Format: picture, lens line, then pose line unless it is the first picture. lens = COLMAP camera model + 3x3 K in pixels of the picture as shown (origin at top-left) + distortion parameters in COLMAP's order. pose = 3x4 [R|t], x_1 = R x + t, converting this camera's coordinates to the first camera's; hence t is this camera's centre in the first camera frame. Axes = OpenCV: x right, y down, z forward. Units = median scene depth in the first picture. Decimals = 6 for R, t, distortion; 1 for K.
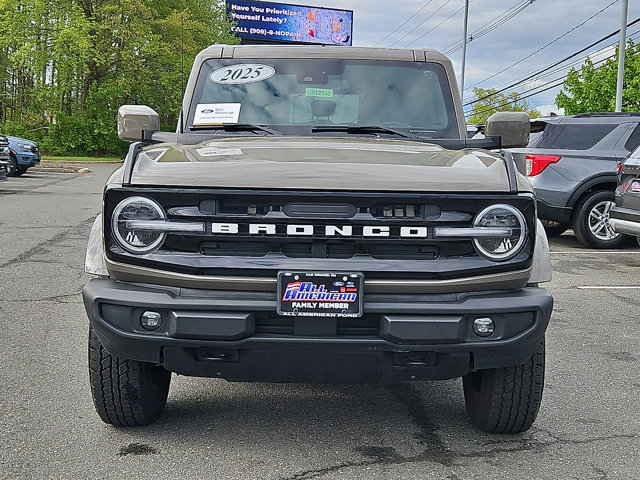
lens RADIAL K [[892.7, 0, 320.0], [0, 892.7, 240.0], [0, 0, 1]] dist [0.066943, -0.026084]
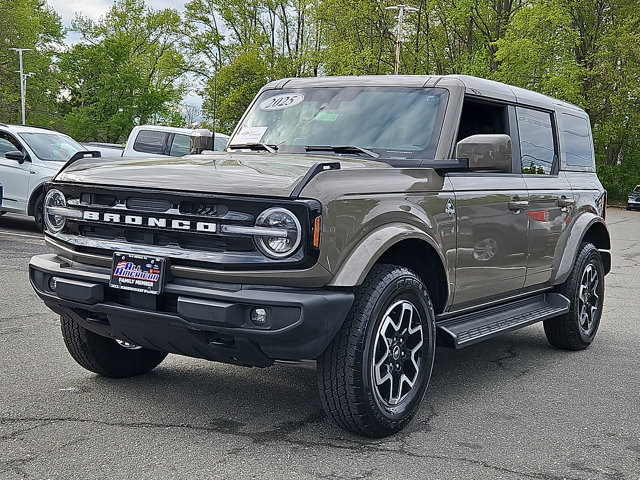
lens RADIAL K [[892.7, 0, 320.0], [0, 892.7, 240.0], [0, 0, 1]] dist [0.066943, -0.026084]
pose [[0.844596, 0.064582, -0.531494, 0.851672], [-0.091739, 0.995474, -0.024823, 0.023151], [0.527486, 0.069724, 0.846698, 0.091404]]
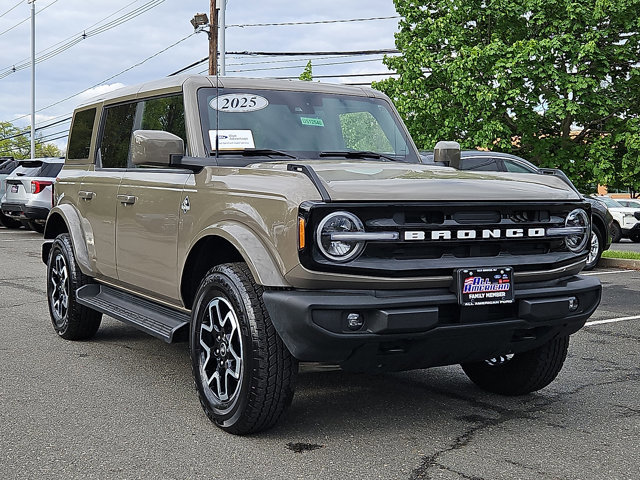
lens RADIAL K [[892.7, 0, 320.0], [0, 892.7, 240.0], [0, 0, 1]] dist [0.066943, -0.026084]
pose [[0.868849, -0.043948, 0.493122, -0.790588], [0.061929, 0.997876, -0.020183, 0.008400], [-0.491188, 0.048075, 0.869726, 0.044519]]
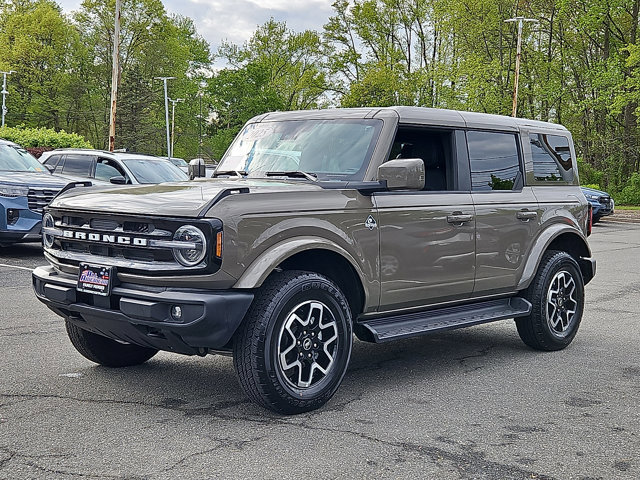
lens RADIAL K [[892.7, 0, 320.0], [0, 892.7, 240.0], [0, 0, 1]] dist [0.066943, -0.026084]
pose [[0.745305, 0.044515, -0.665236, 1.300923], [-0.082922, 0.996210, -0.026240, 0.002137], [0.661547, 0.074720, 0.746172, 0.099737]]
